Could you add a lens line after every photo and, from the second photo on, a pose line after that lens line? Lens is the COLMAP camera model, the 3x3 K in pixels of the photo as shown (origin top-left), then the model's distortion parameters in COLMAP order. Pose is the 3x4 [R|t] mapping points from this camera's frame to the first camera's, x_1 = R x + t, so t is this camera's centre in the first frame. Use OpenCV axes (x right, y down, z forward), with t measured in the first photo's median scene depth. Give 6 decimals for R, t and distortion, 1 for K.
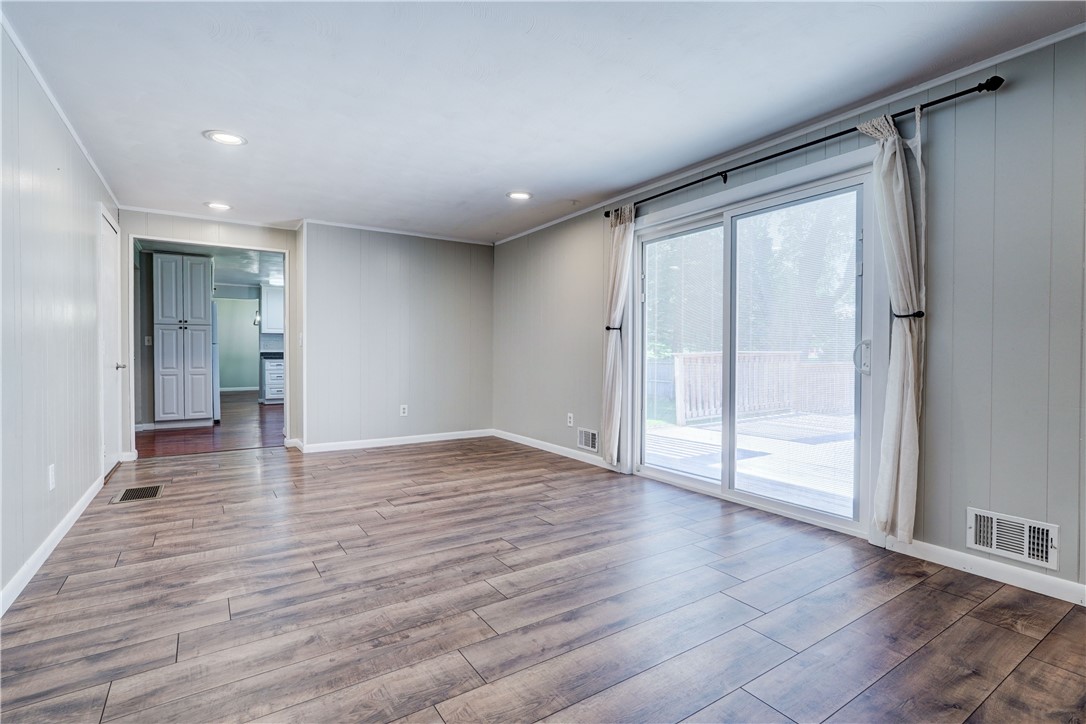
lens RADIAL K [[559.5, 0, 575.2], [0, 559.5, 363.5], [0, 0, 1]] dist [-0.006031, -0.000490]
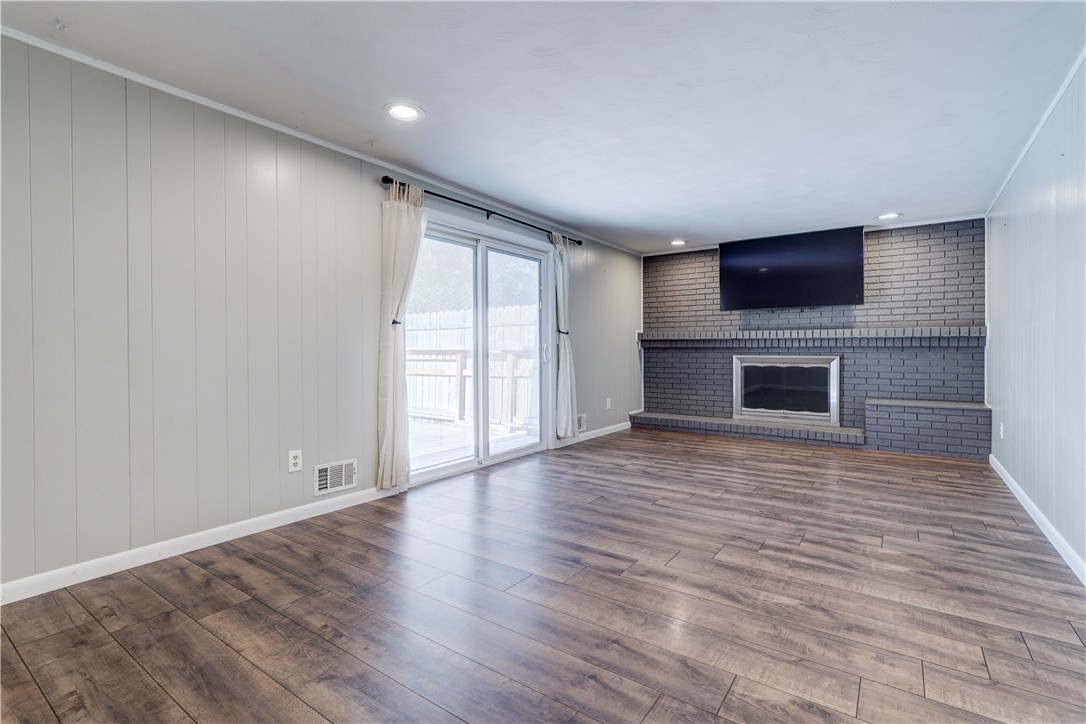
lens RADIAL K [[508.0, 0, 543.3], [0, 508.0, 353.2], [0, 0, 1]] dist [-0.002391, 0.000188]
pose [[-0.360863, -0.007527, 0.932588, -1.100994], [0.017124, 0.999745, 0.014695, -0.037115], [-0.932462, 0.021273, -0.360642, 1.651492]]
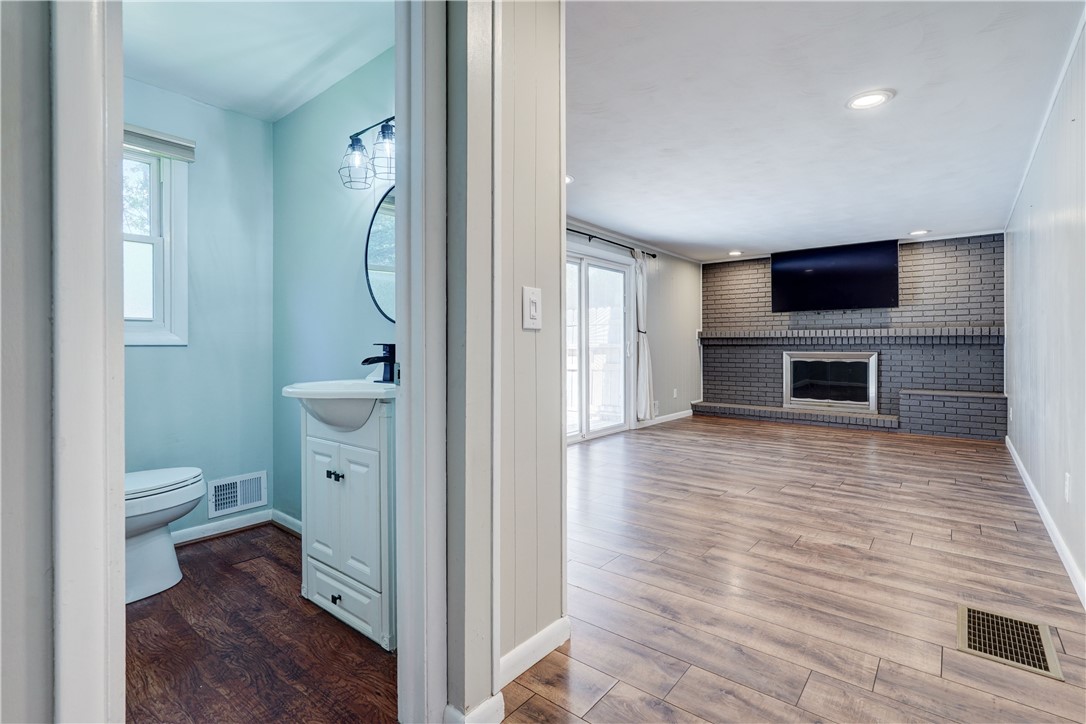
lens RADIAL K [[515.6, 0, 572.7], [0, 515.6, 349.1], [0, 0, 1]] dist [0.001020, 0.000661]
pose [[-0.344634, -0.005808, 0.938719, -1.404163], [0.016382, 0.999791, 0.012200, -0.041926], [-0.938594, 0.019582, -0.344466, 1.972864]]
